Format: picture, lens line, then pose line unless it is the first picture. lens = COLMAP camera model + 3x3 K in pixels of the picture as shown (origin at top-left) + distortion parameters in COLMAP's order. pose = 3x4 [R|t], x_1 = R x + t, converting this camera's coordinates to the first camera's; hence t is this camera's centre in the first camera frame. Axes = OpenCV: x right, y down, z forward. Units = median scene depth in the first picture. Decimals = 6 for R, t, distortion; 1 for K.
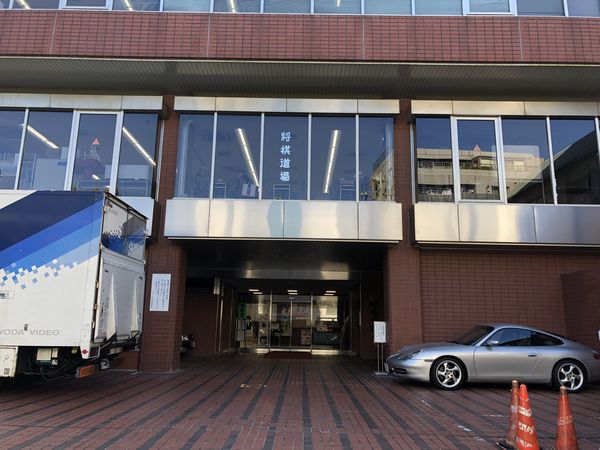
lens RADIAL K [[488.3, 0, 300.0], [0, 488.3, 225.0], [0, 0, 1]] dist [0.027543, -0.016040]
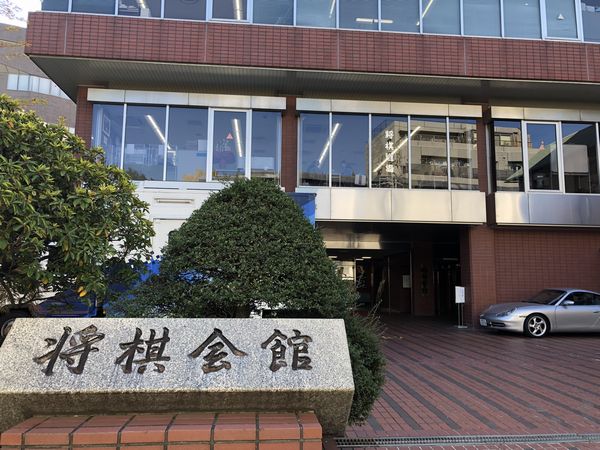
lens RADIAL K [[488.3, 0, 300.0], [0, 488.3, 225.0], [0, 0, 1]] dist [0.027543, -0.016040]
pose [[0.995660, 0.003460, 0.093005, -0.377982], [-0.011171, 0.996528, 0.082509, -0.059853], [-0.092397, -0.083190, 0.992241, -0.197963]]
